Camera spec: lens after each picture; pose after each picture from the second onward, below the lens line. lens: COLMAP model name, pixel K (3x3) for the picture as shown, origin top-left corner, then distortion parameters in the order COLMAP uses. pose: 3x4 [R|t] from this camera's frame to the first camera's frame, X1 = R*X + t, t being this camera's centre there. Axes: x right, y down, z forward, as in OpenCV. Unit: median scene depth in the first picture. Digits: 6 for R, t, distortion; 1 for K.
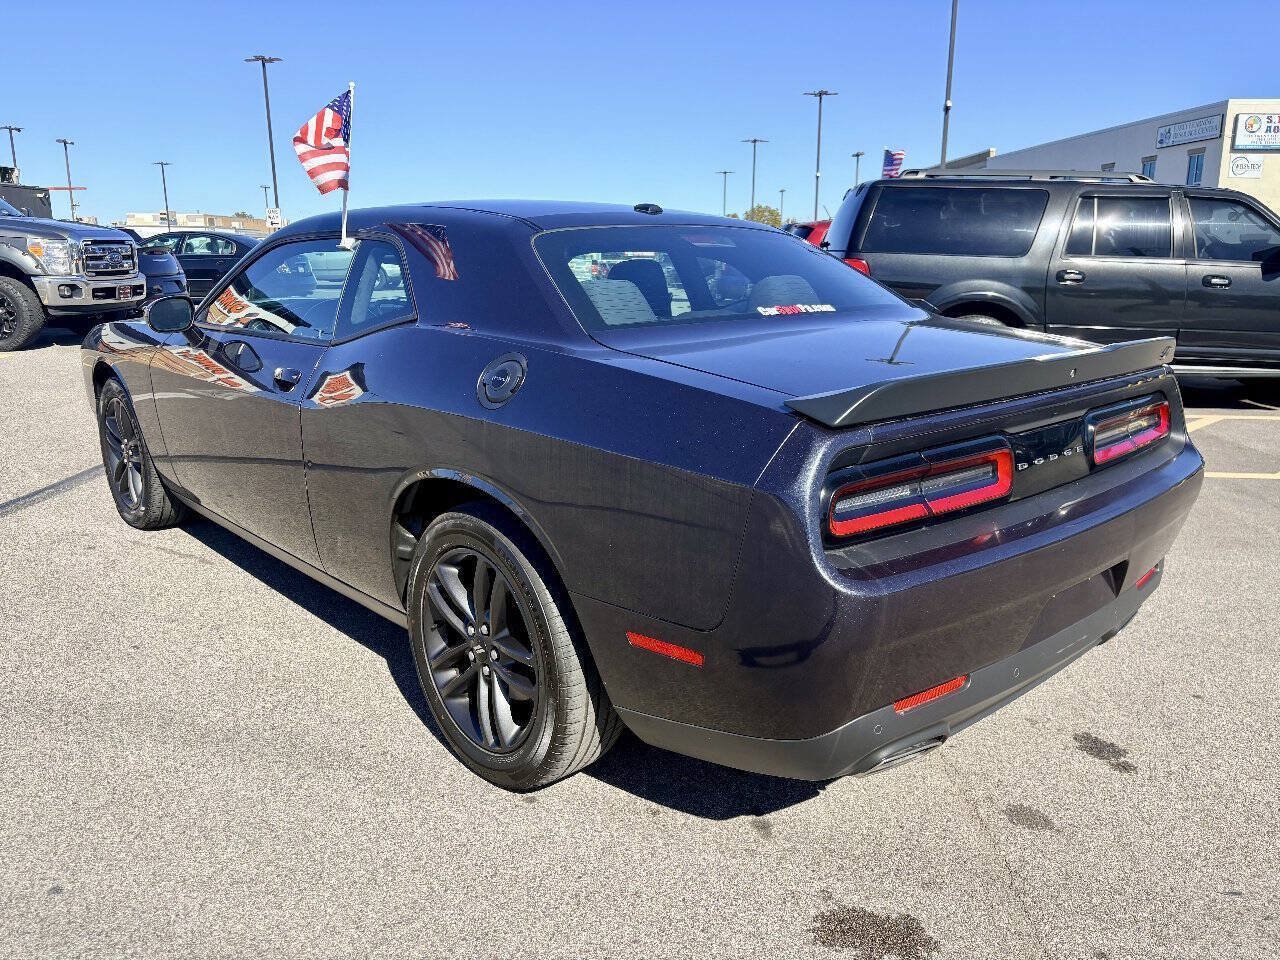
lens RADIAL K [[958.1, 0, 643.7], [0, 958.1, 484.5], [0, 0, 1]] dist [0.056949, -0.066135]
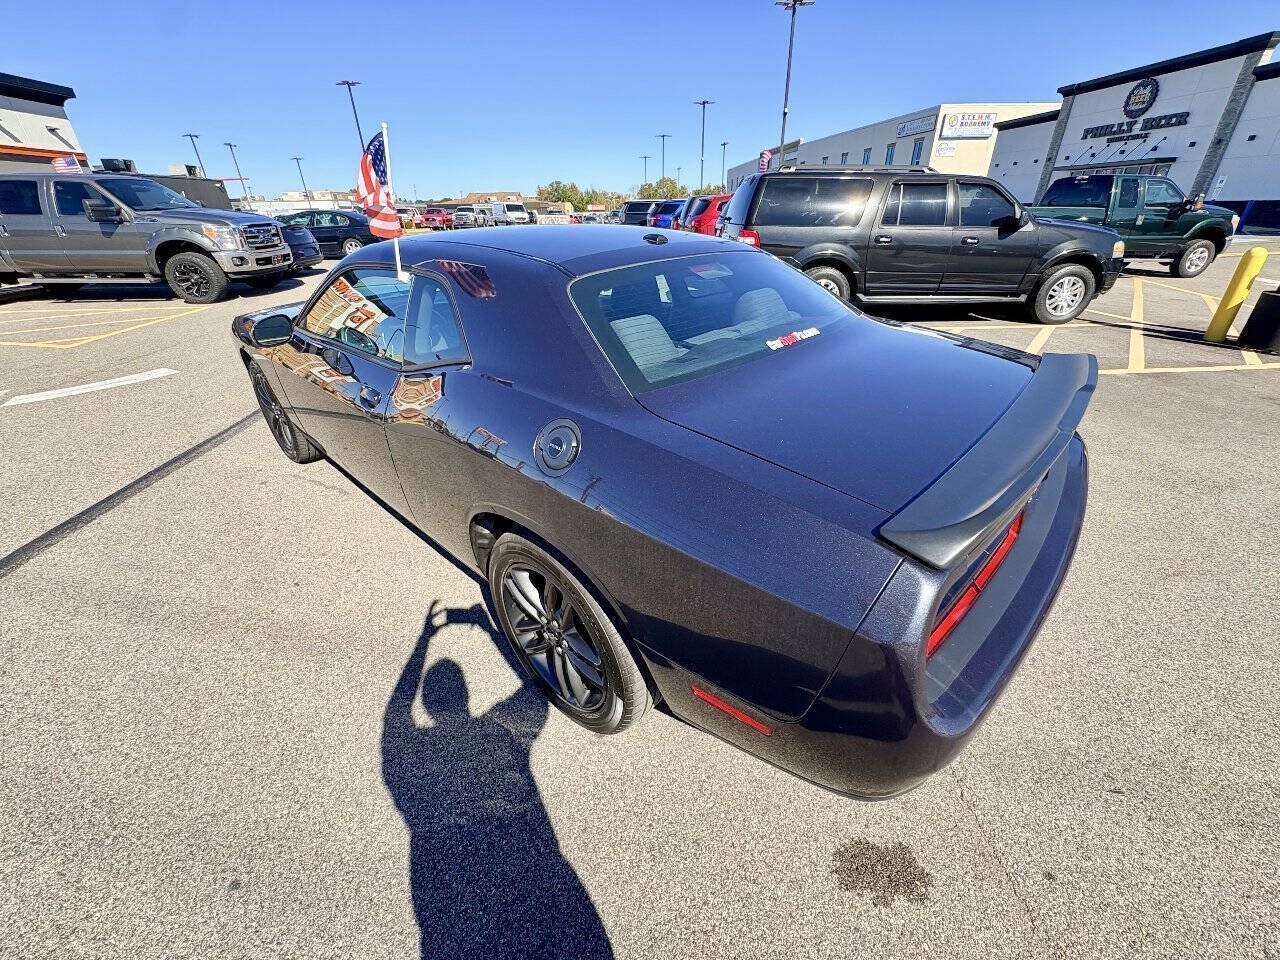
lens RADIAL K [[508.0, 0, 640.0], [0, 508.0, 480.0], [0, 0, 1]] dist [-0.000680, 0.000326]
pose [[0.997063, -0.053580, 0.054730, -0.023590], [0.038079, 0.966782, 0.252750, -0.056488], [-0.066454, -0.249923, 0.965982, 0.114765]]
